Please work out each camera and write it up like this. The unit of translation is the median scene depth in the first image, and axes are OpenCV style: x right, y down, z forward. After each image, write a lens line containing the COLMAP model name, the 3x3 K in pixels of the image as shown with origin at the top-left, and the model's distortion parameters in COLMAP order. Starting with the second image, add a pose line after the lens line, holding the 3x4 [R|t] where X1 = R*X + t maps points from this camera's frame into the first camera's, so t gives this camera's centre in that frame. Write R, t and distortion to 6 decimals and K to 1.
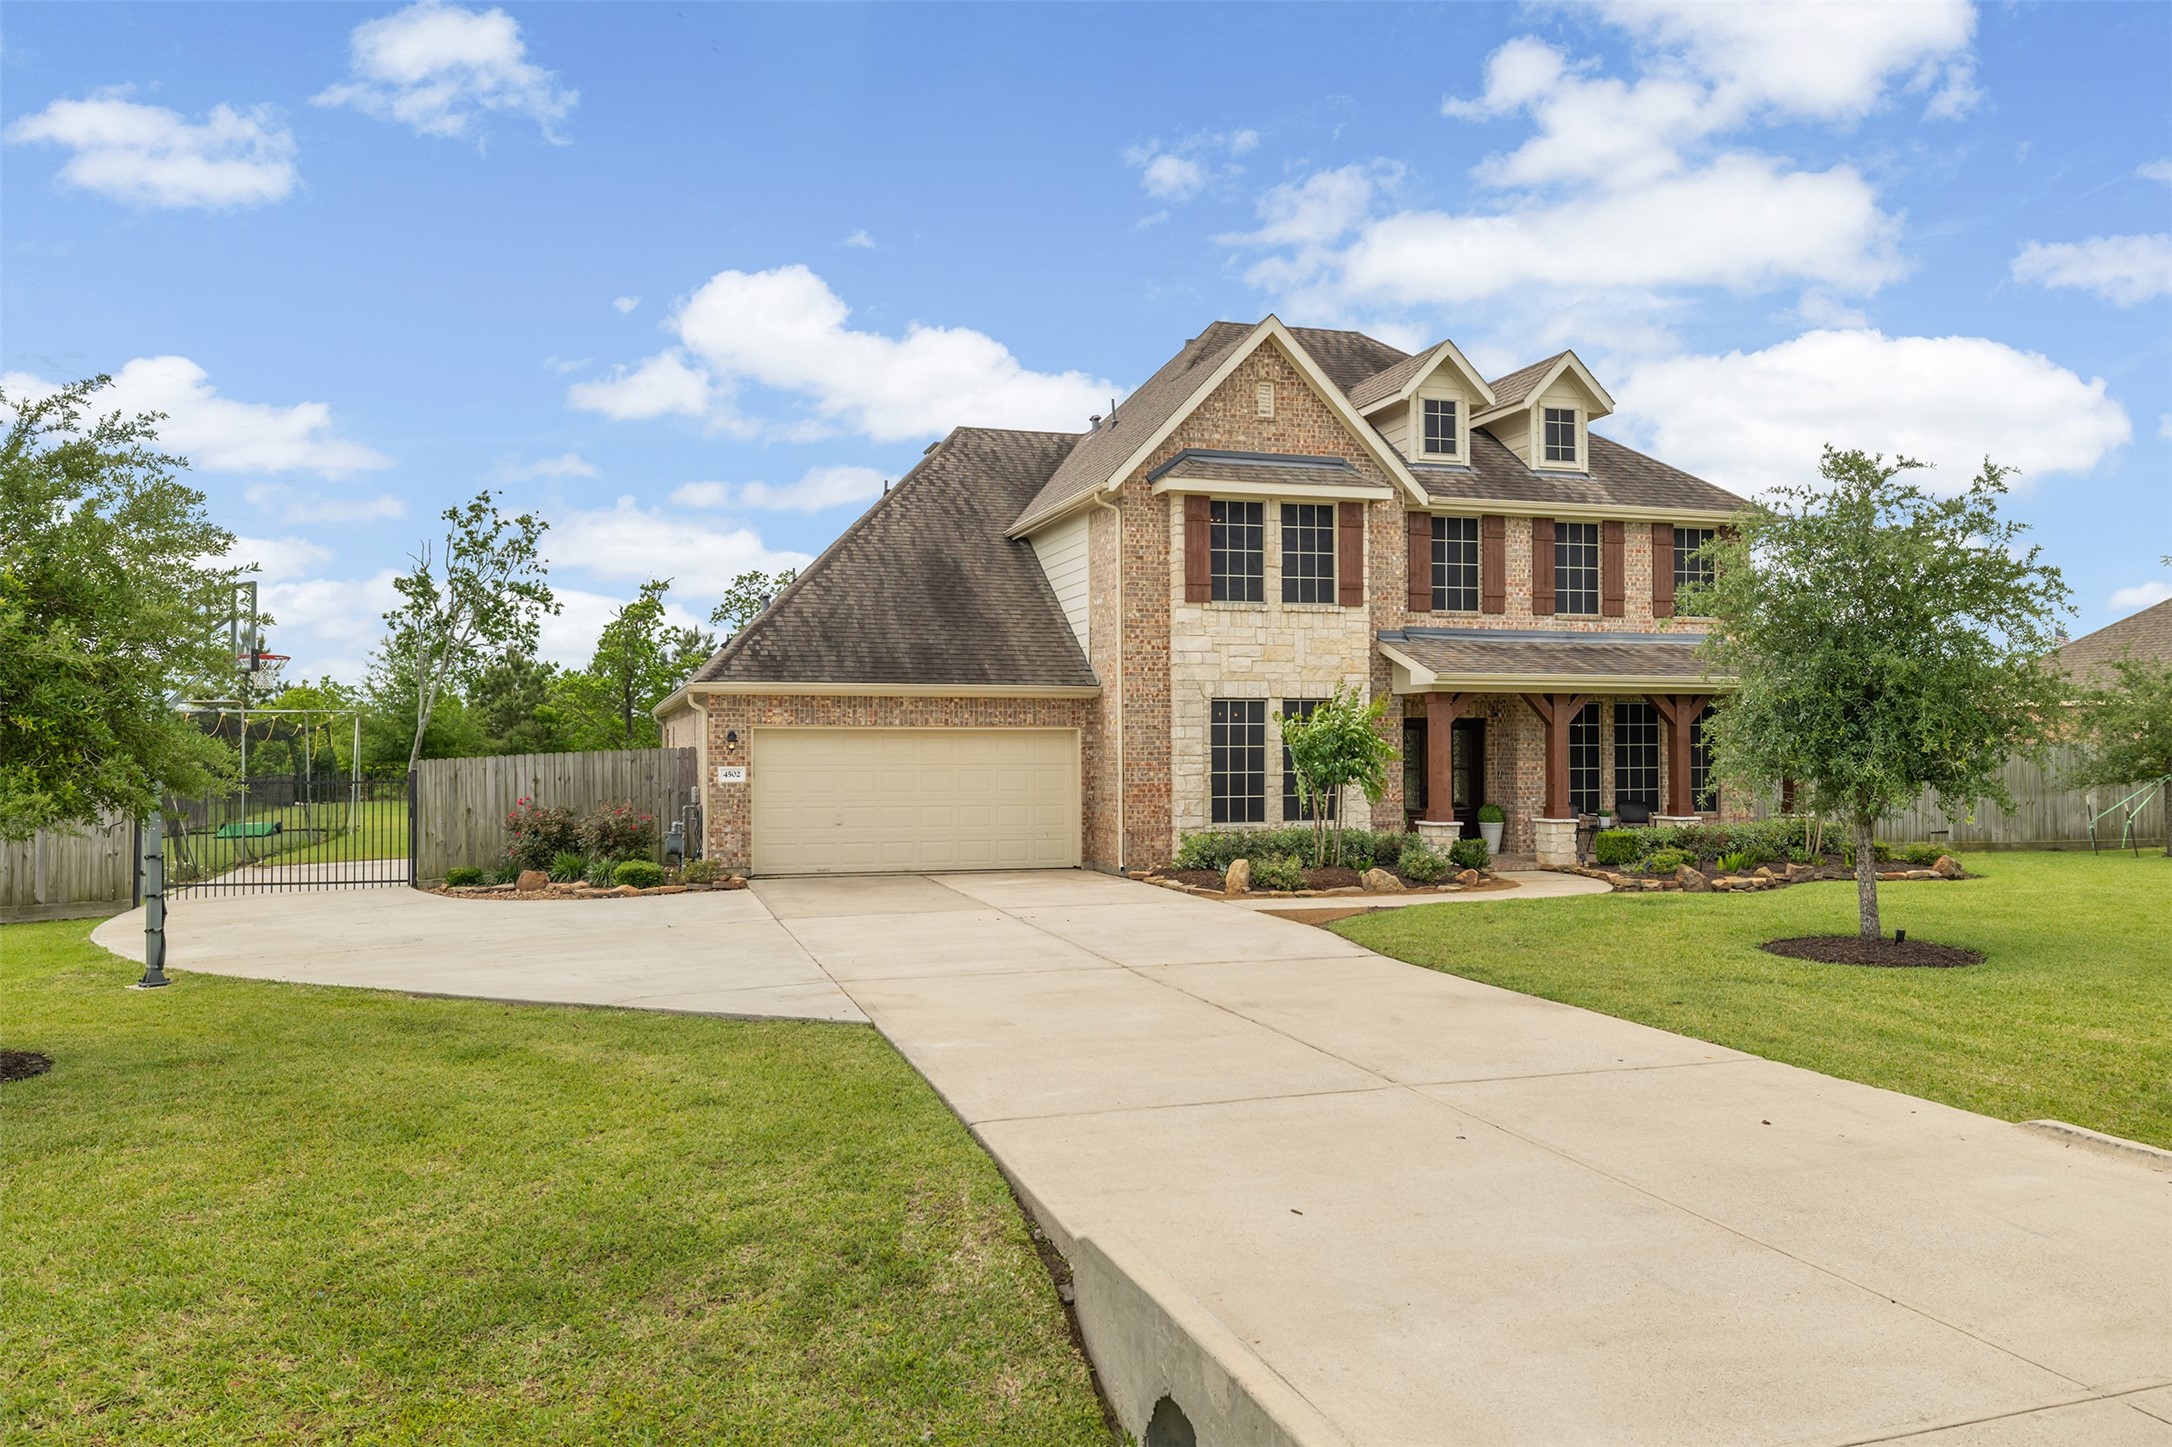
lens RADIAL K [[1559.2, 0, 1086.0], [0, 1559.2, 723.5], [0, 0, 1]] dist [-0.008429, -0.000371]
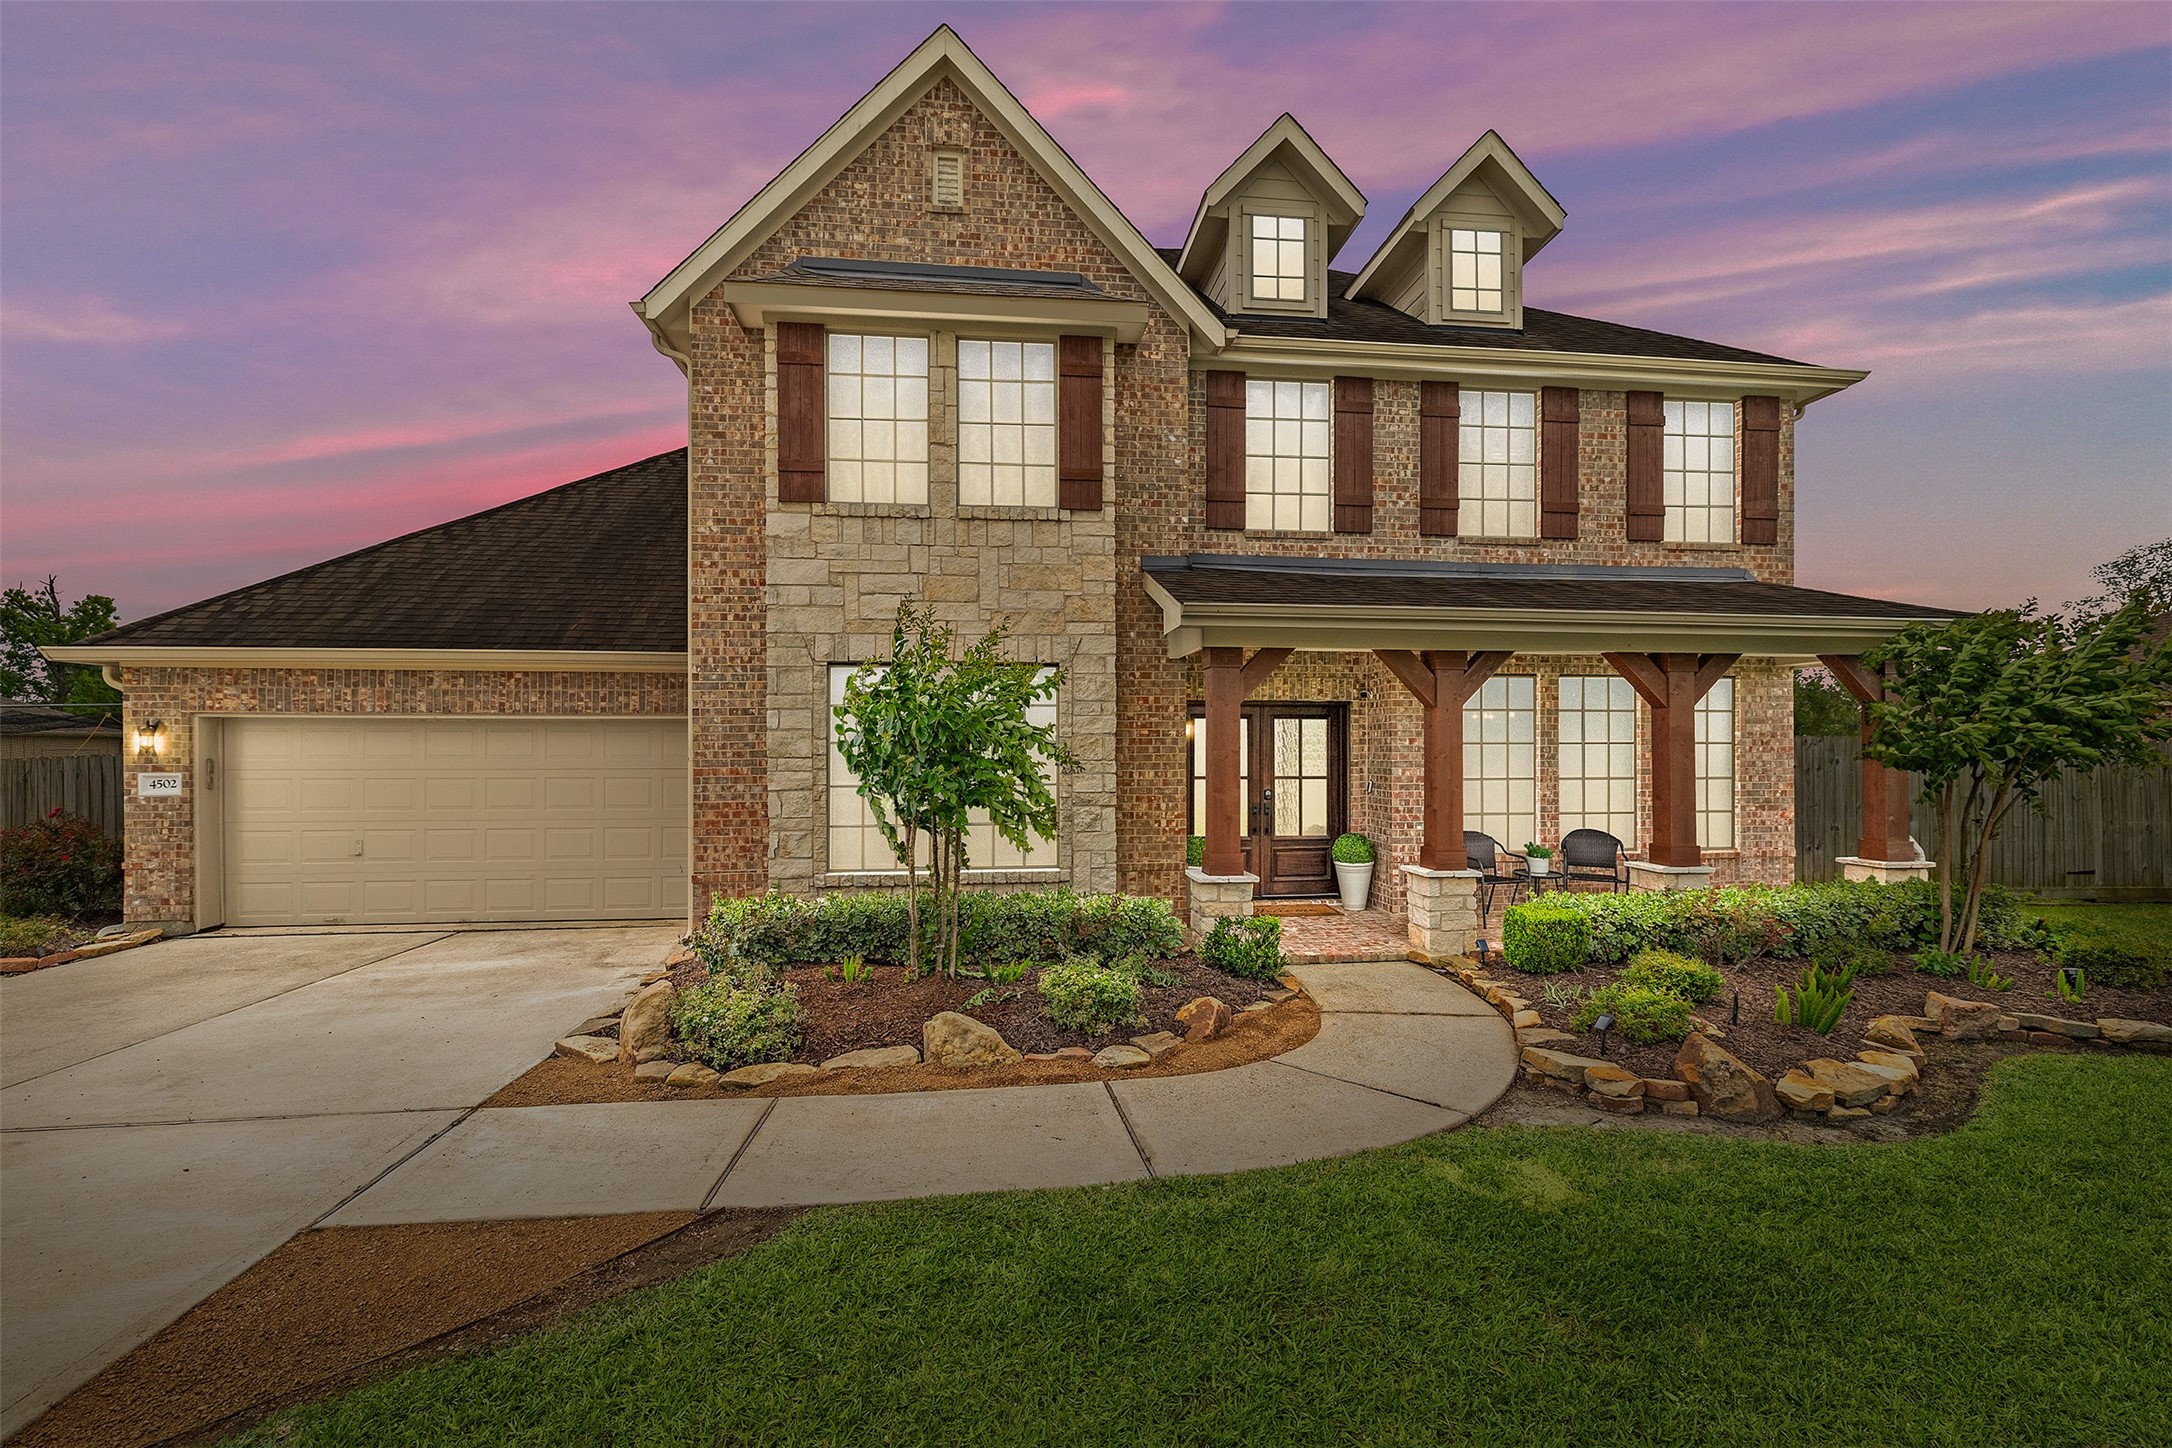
lens RADIAL K [[935.7, 0, 1098.1], [0, 935.7, 751.8], [0, 0, 1]] dist [-0.002097, -0.000106]
pose [[0.985476, 0.001777, -0.169804, 0.237278], [0.001187, 0.999849, 0.017348, 0.011623], [0.169809, -0.017297, 0.985325, 0.642788]]
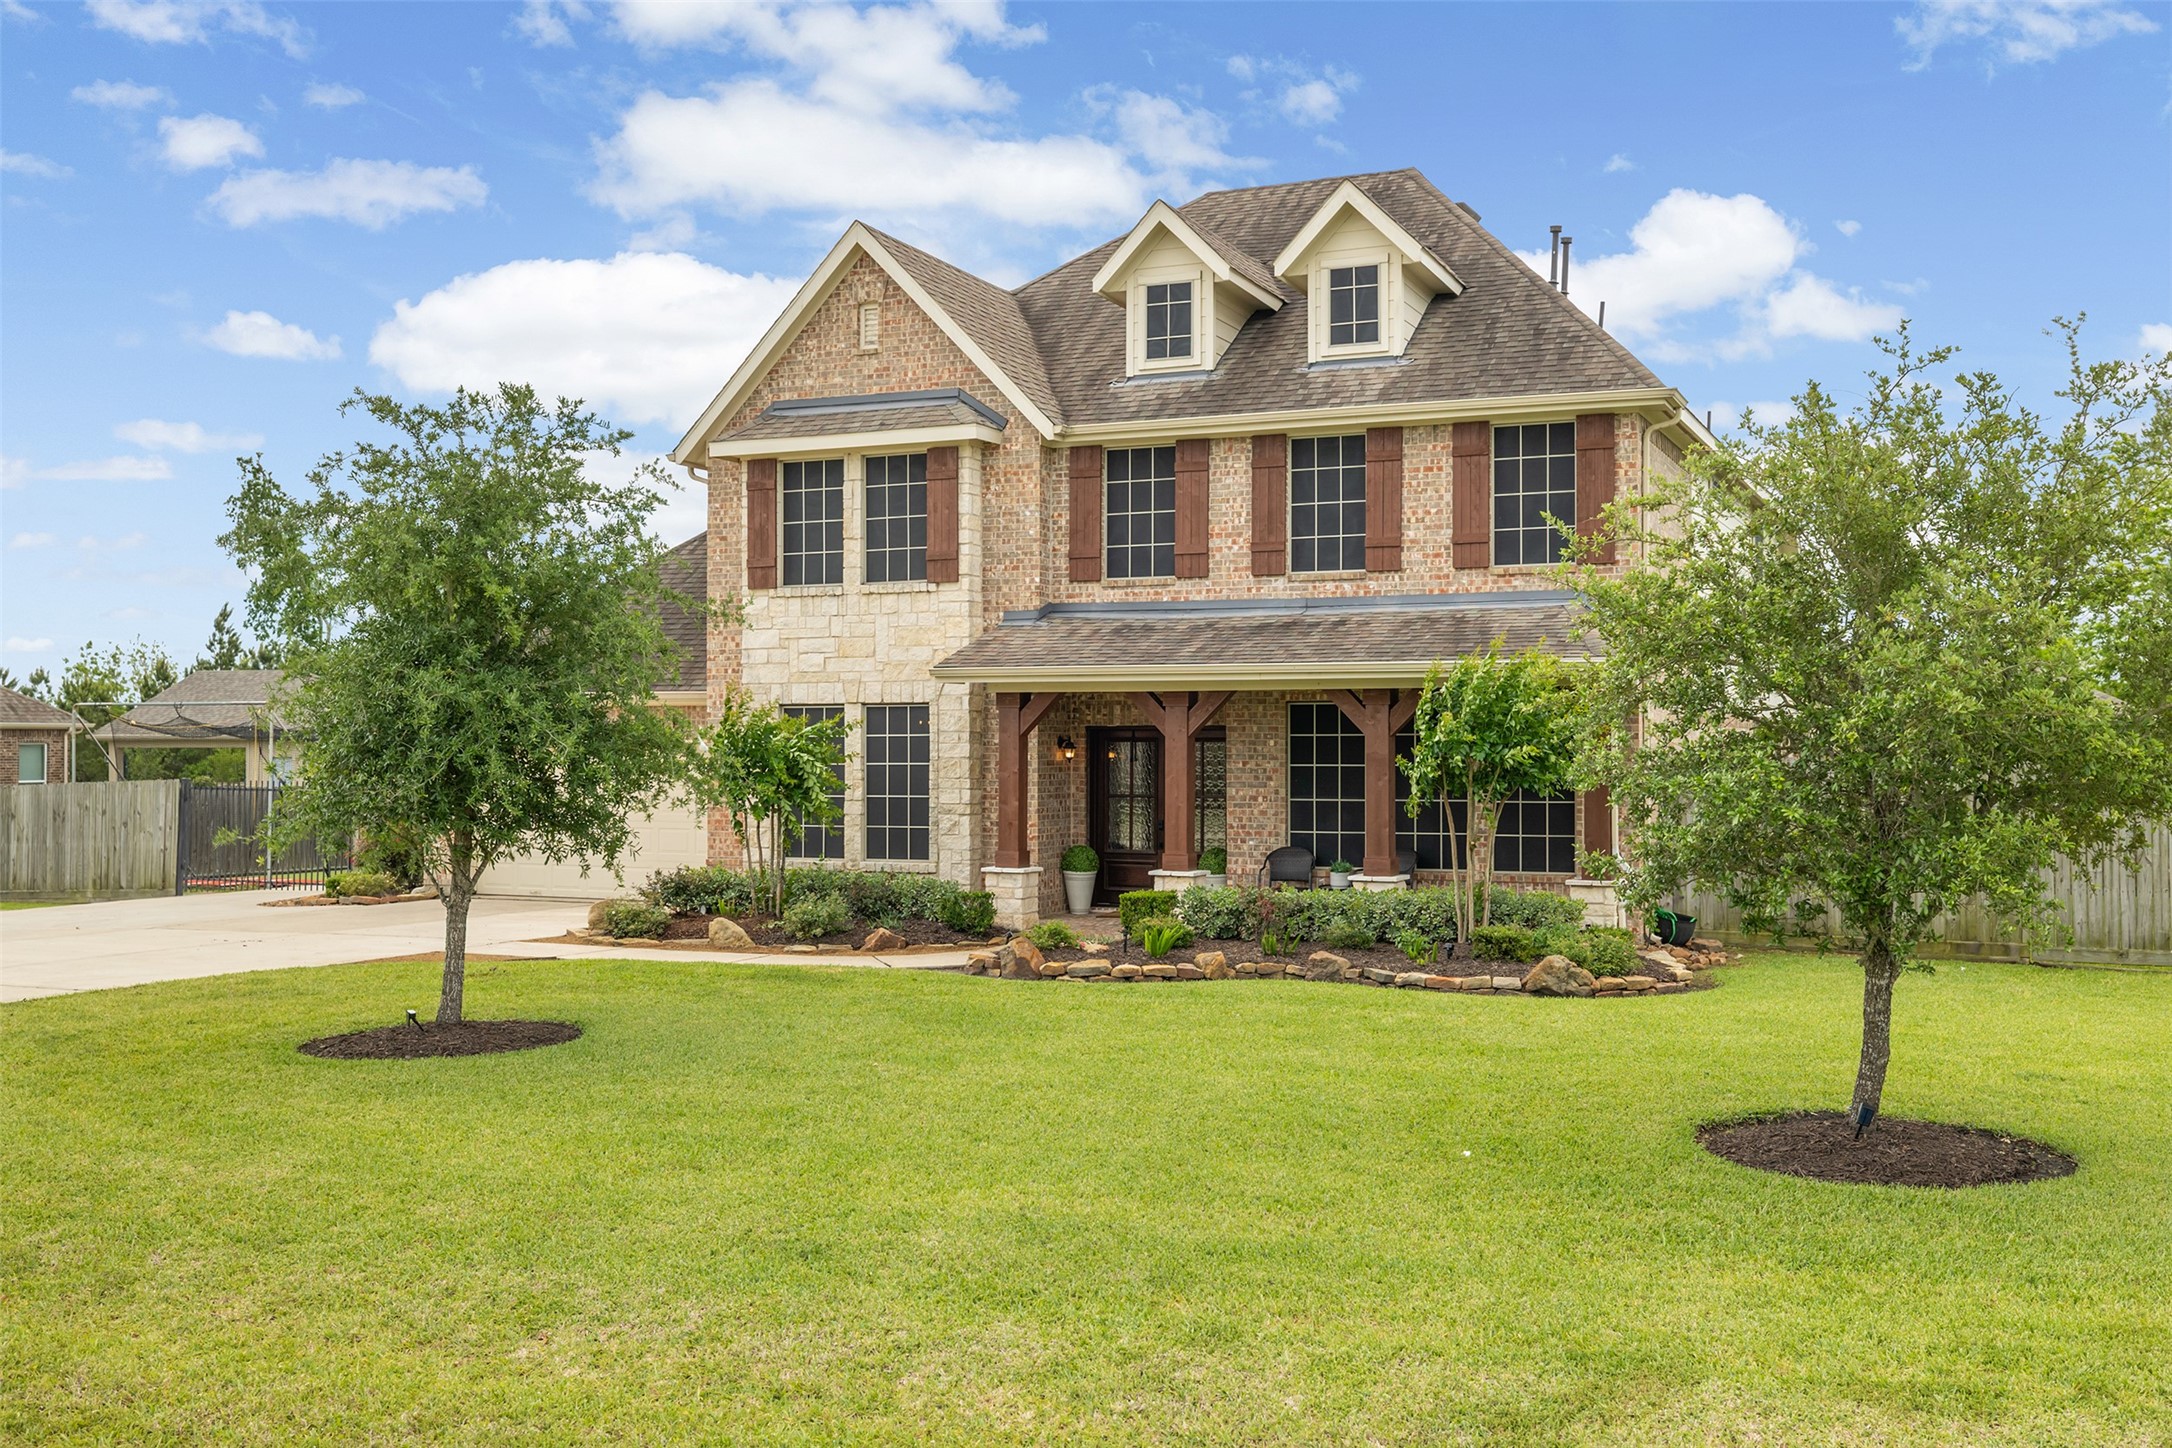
lens RADIAL K [[1999.9, 0, 1082.4], [0, 1999.9, 734.7], [0, 0, 1]] dist [0.002042, 0.001890]
pose [[0.768665, -0.002172, -0.639648, 0.850238], [0.005213, 0.999982, 0.002869, -0.002614], [0.639630, -0.005540, 0.768663, 0.285557]]
